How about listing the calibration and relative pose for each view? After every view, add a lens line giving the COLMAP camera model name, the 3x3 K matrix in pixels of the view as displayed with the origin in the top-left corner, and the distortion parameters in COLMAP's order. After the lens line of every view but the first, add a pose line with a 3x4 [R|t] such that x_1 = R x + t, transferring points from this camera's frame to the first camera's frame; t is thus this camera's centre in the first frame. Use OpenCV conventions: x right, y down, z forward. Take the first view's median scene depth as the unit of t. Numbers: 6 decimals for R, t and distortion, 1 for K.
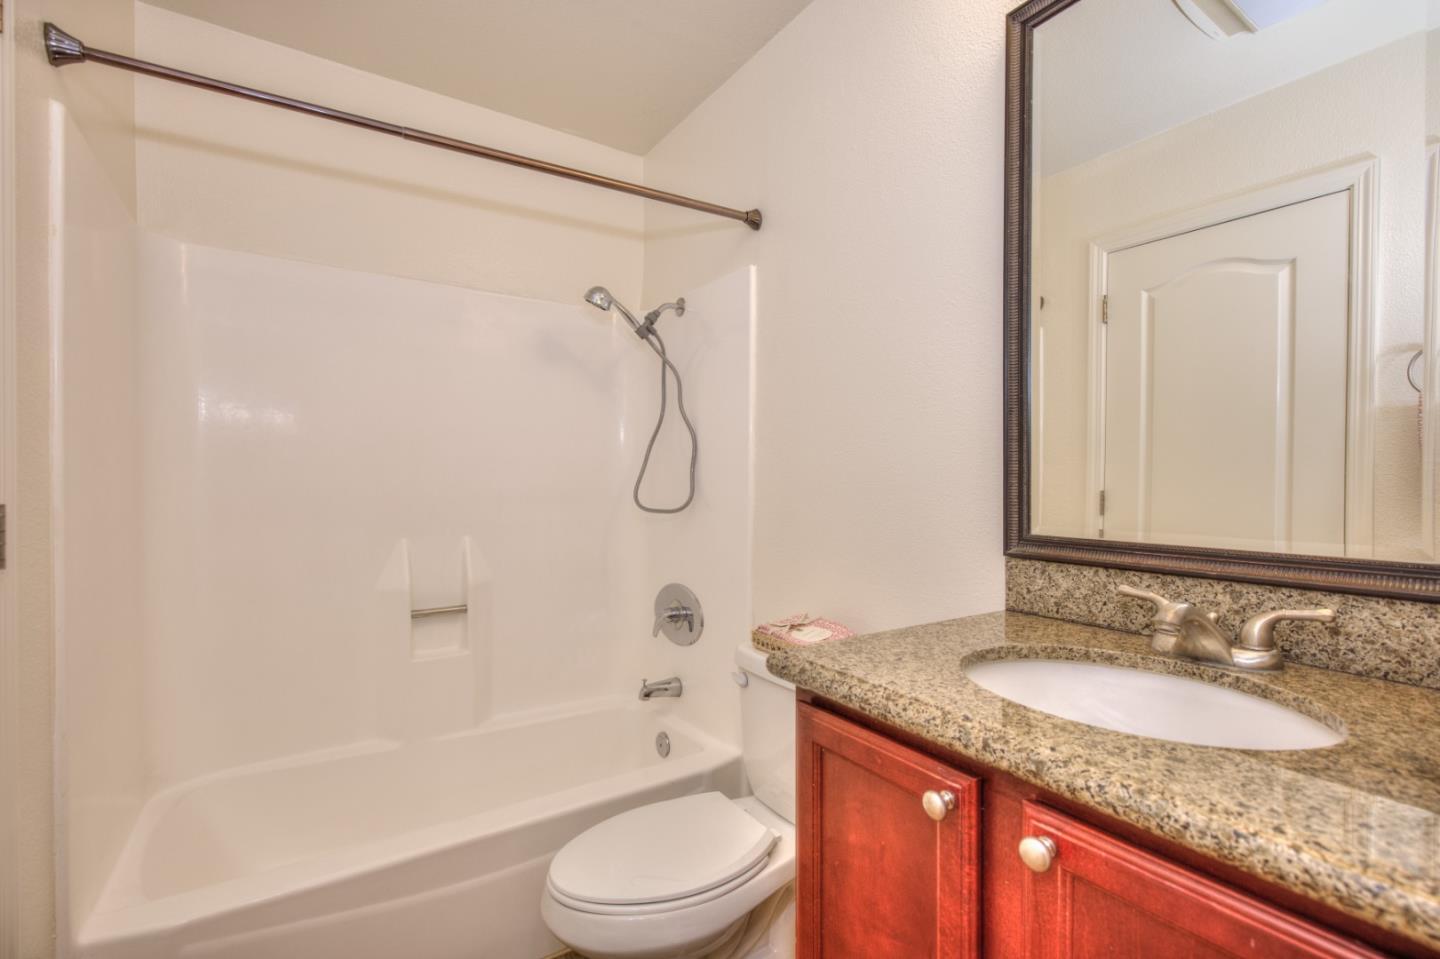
lens RADIAL K [[660.8, 0, 730.3], [0, 660.8, 480.3], [0, 0, 1]] dist [-0.001512, -0.000144]
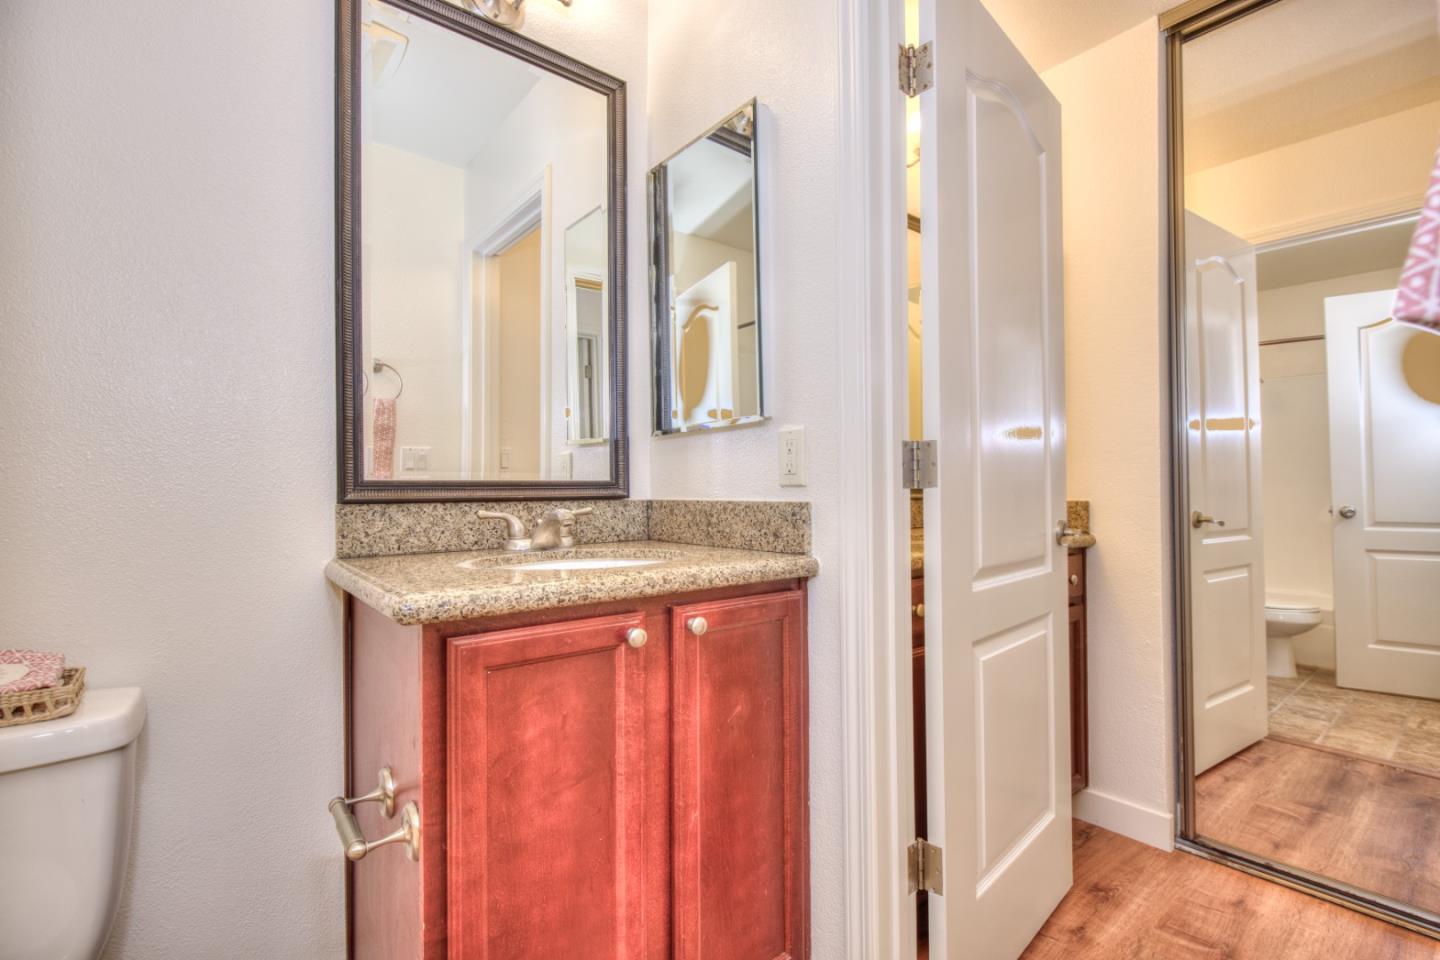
lens RADIAL K [[660.8, 0, 728.9], [0, 660.8, 482.7], [0, 0, 1]] dist [-0.001512, -0.000144]
pose [[-0.088096, 0.009551, 0.996066, -0.669200], [0.008794, 0.999923, -0.008810, 0.107498], [-0.996073, 0.007983, -0.088174, 0.563683]]
